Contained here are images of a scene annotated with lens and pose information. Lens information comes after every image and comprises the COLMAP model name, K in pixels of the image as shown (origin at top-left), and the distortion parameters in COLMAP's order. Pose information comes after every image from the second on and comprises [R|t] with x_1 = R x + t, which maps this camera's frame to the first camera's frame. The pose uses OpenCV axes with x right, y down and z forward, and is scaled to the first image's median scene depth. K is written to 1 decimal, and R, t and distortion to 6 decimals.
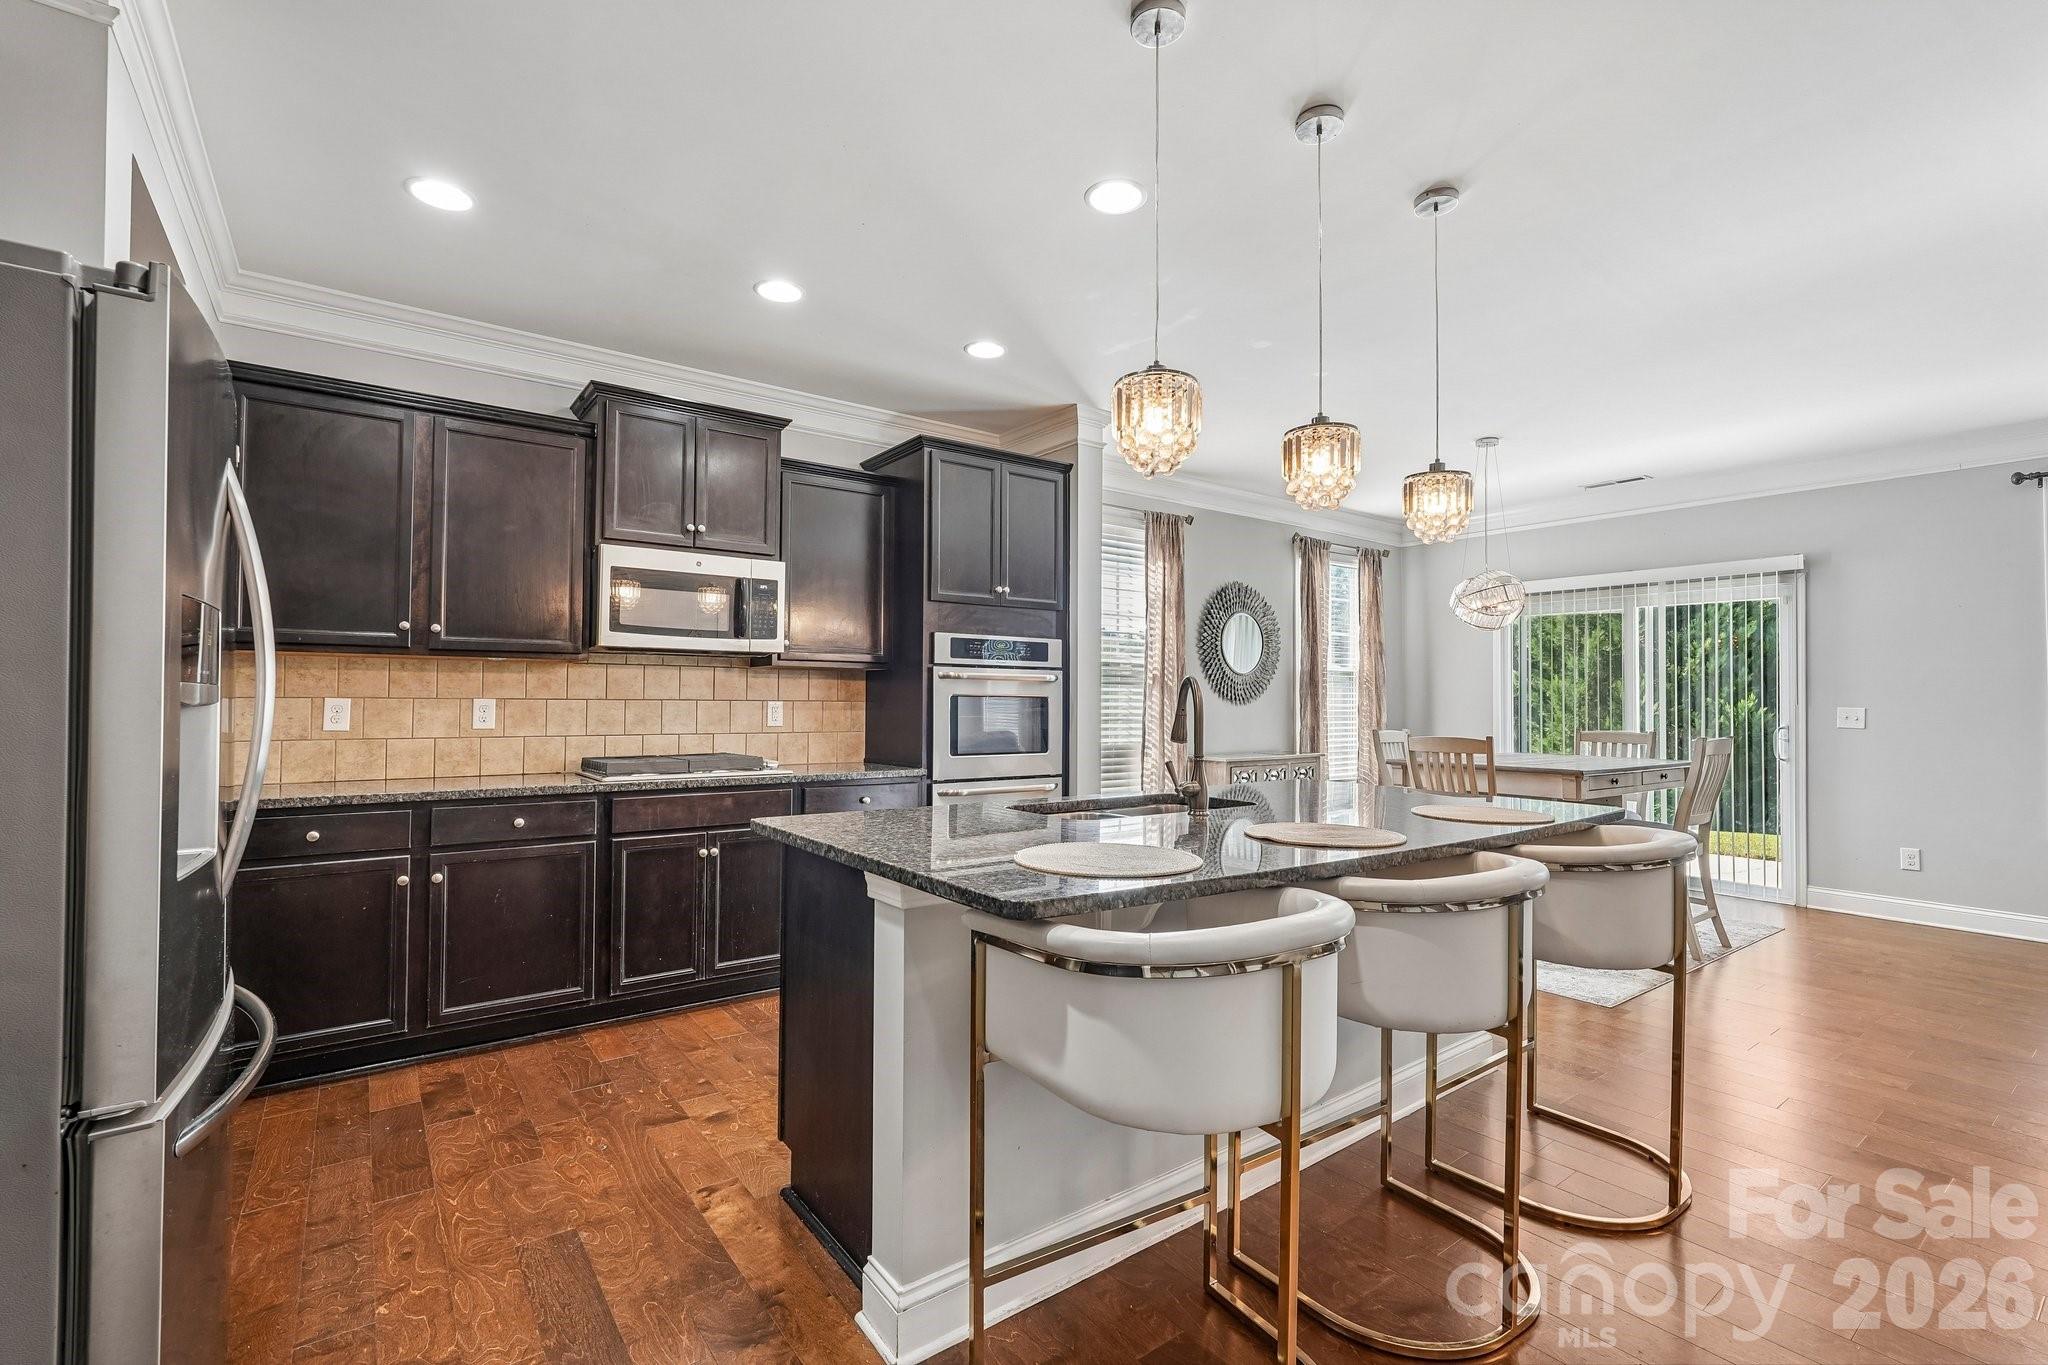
lens RADIAL K [[897.3, 0, 1024.4], [0, 897.3, 690.1], [0, 0, 1]] dist [-0.014176, 0.007382]
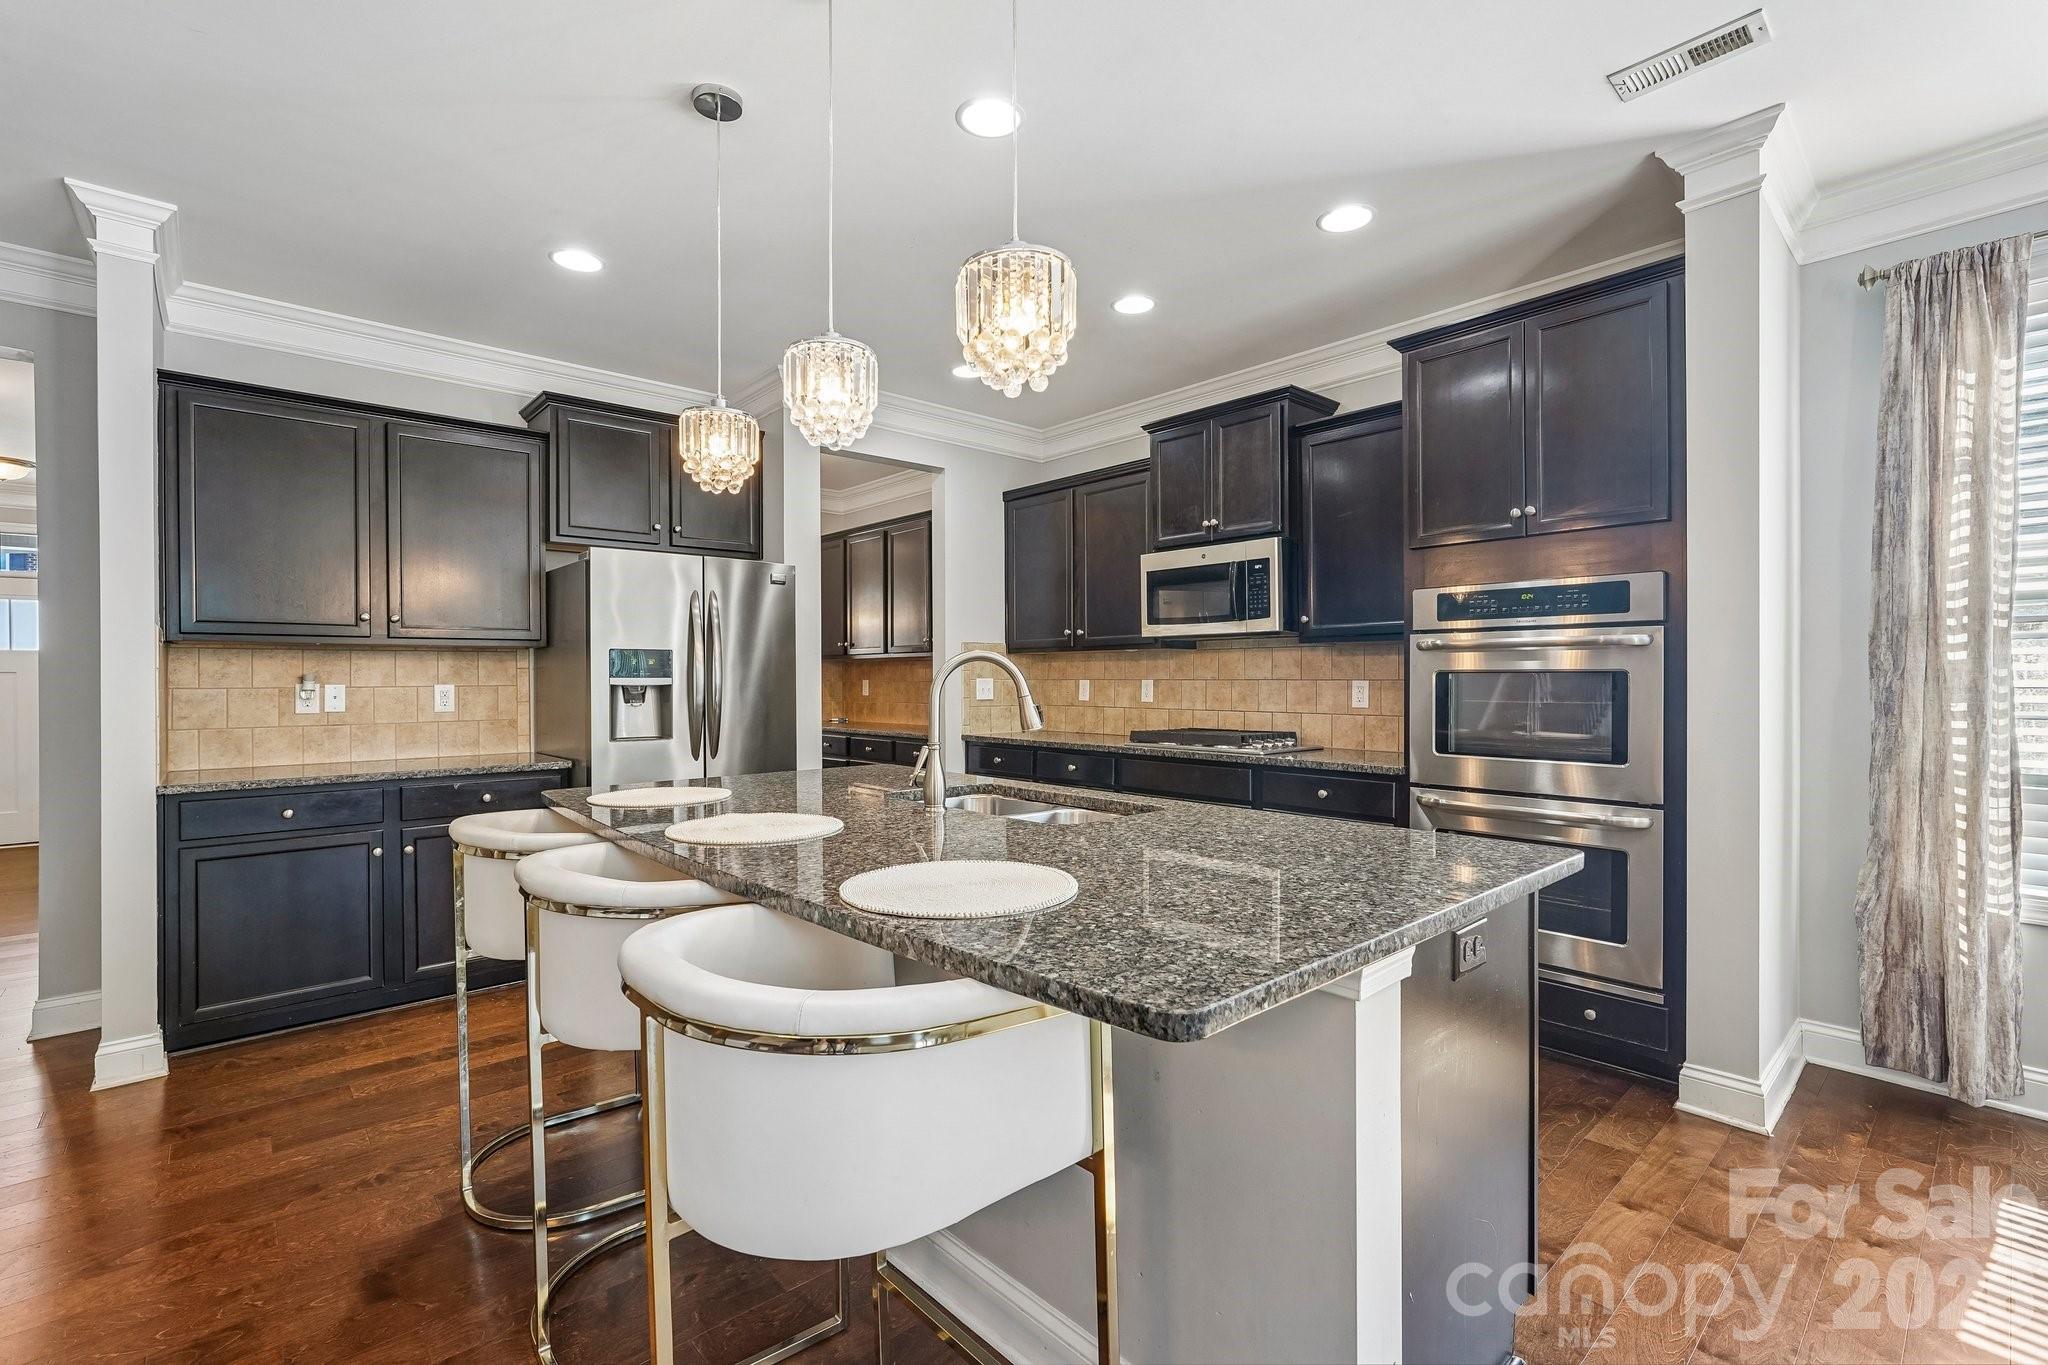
lens RADIAL K [[897.3, 0, 1017.5], [0, 897.3, 681.5], [0, 0, 1]] dist [-0.014176, 0.007382]
pose [[0.086515, -0.003497, -0.996244, 0.643743], [0.012722, 0.999916, -0.002405, 0.011442], [0.996169, -0.012466, 0.086552, 0.608537]]
